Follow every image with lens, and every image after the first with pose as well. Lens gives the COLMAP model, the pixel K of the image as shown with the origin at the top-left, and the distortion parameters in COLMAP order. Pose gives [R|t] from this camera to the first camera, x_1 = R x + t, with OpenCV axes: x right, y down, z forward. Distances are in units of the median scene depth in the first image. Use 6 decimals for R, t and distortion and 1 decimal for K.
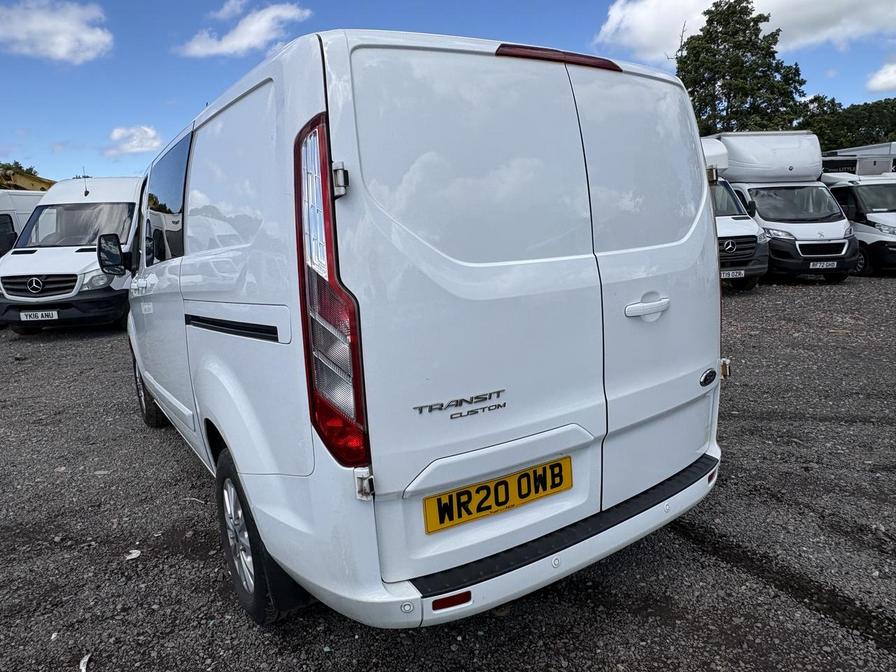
lens RADIAL K [[584.9, 0, 449.8], [0, 584.9, 328.3], [0, 0, 1]] dist [-0.001054, -0.002667]
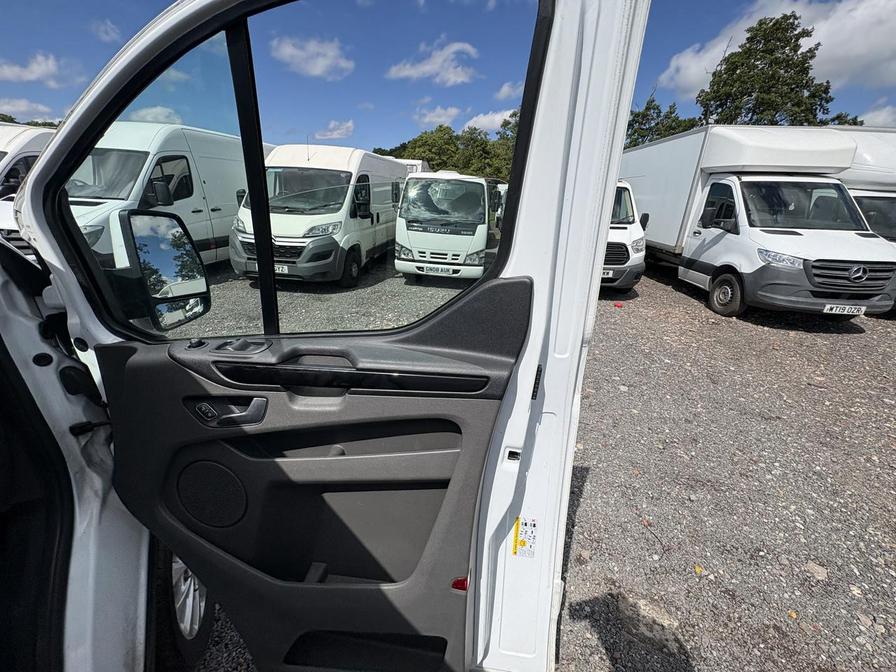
lens RADIAL K [[353.4, 0, 448.6], [0, 353.4, 338.6], [0, 0, 1]] dist [0.003222, 0.000224]
pose [[0.986729, 0.128702, -0.099001, 0.029625], [-0.106679, 0.973497, 0.202295, -0.487936], [0.122413, -0.189049, 0.974308, 2.421841]]
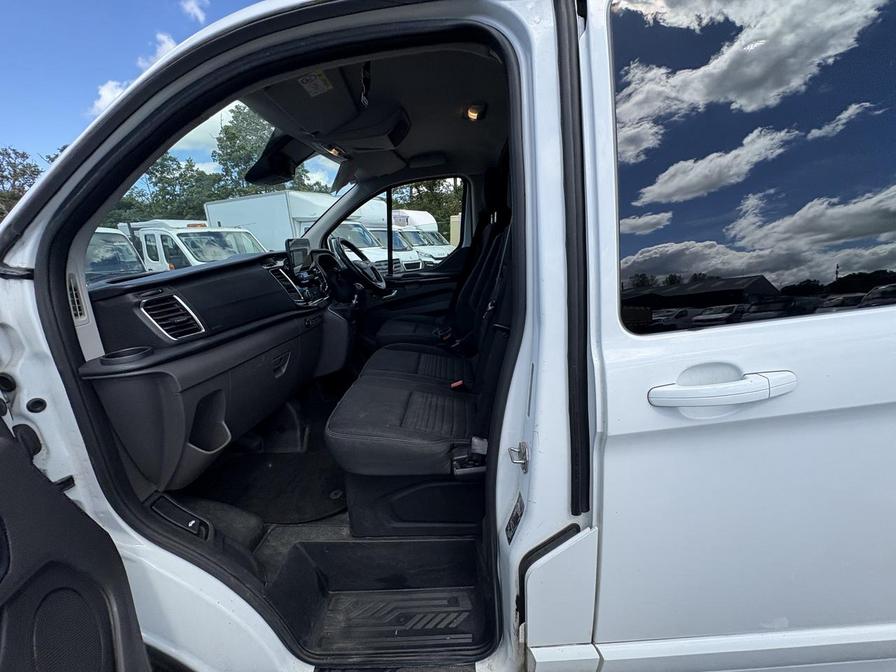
lens RADIAL K [[356.8, 0, 448.0], [0, 356.8, 336.0], [0, 0, 1]] dist [-0.001339, 0.000331]
pose [[0.569531, -0.196817, 0.798059, -1.250890], [0.169054, 0.978201, 0.120599, -0.237129], [-0.804397, 0.066230, 0.590388, 1.674314]]
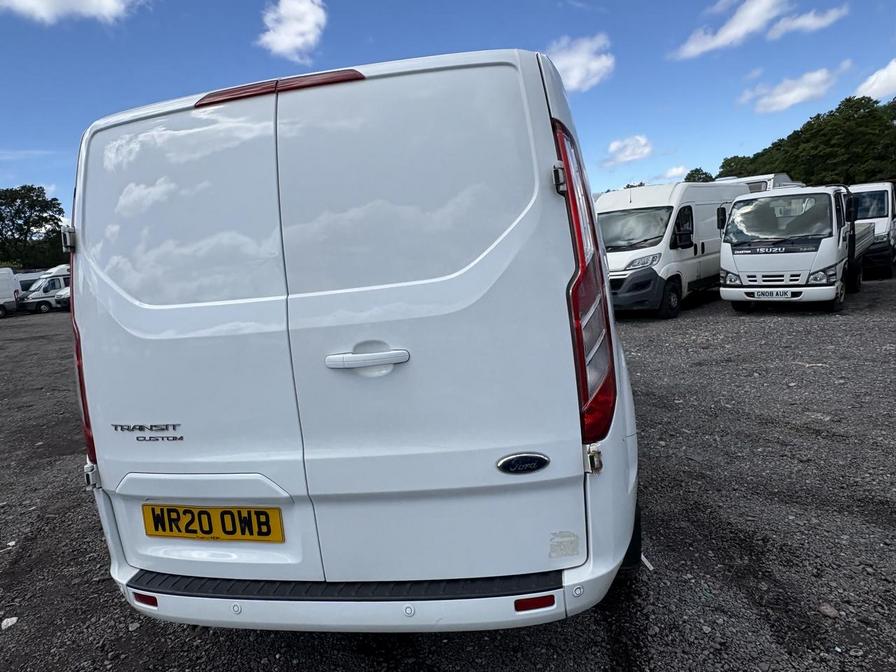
lens RADIAL K [[584.9, 0, 449.8], [0, 584.9, 328.3], [0, 0, 1]] dist [-0.001054, -0.002667]
pose [[0.717462, 0.063258, -0.693720, 0.975226], [-0.062958, 0.997681, 0.025862, -0.105937], [0.693747, 0.025121, 0.719781, 0.473697]]
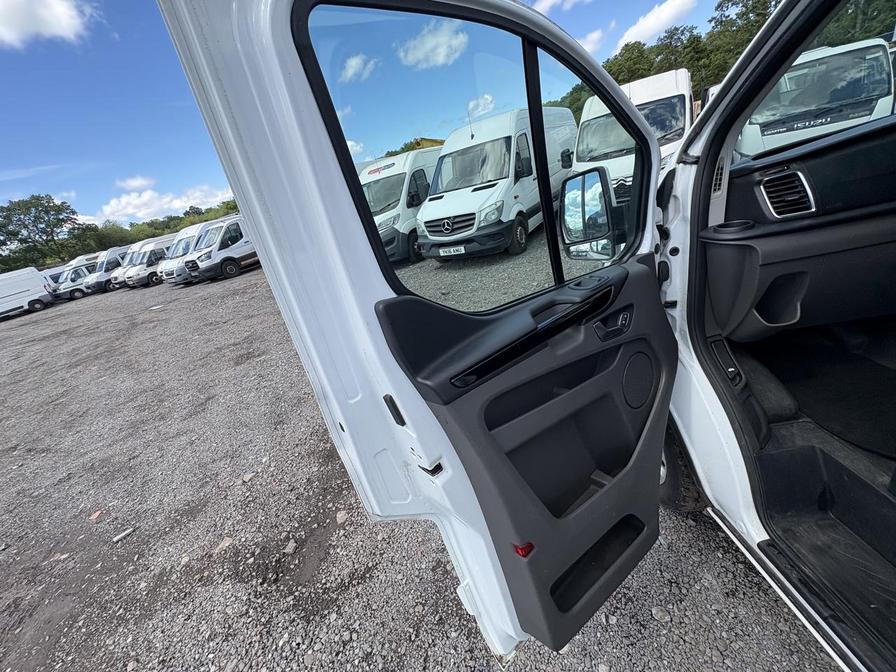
lens RADIAL K [[356.8, 0, 448.0], [0, 356.8, 336.0], [0, 0, 1]] dist [-0.001339, 0.000331]
pose [[0.824581, 0.073403, -0.560962, -1.177349], [0.103054, 0.955470, 0.276509, -0.263230], [0.556279, -0.285814, 0.780297, 1.526682]]
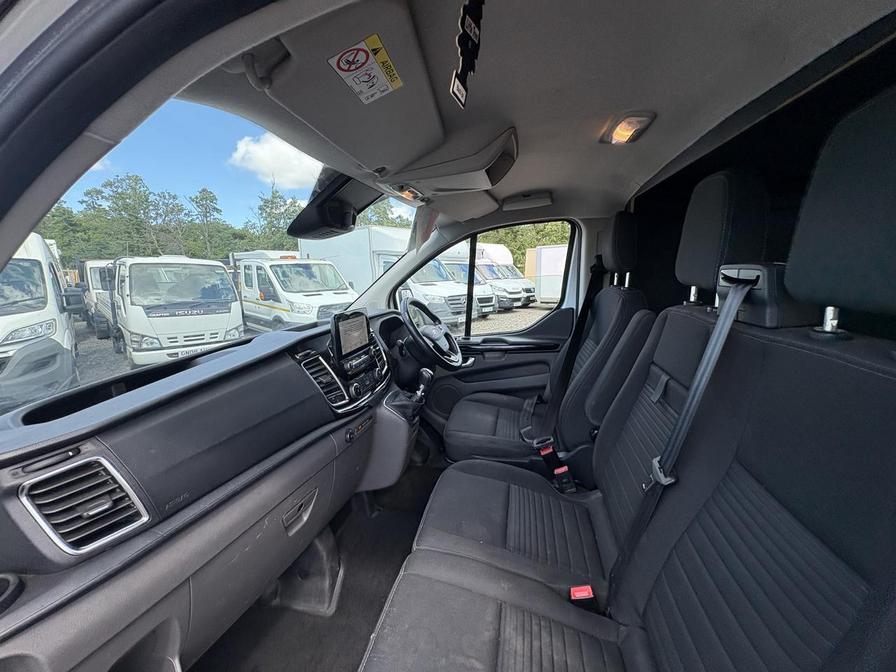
lens RADIAL K [[357.5, 0, 447.5], [0, 357.5, 338.6], [0, 0, 1]] dist [-0.008873, -0.000650]
pose [[0.720201, -0.098383, 0.686754, -1.057655], [0.115746, 0.993059, 0.020880, -0.355911], [-0.684042, 0.064452, 0.726590, 1.868126]]
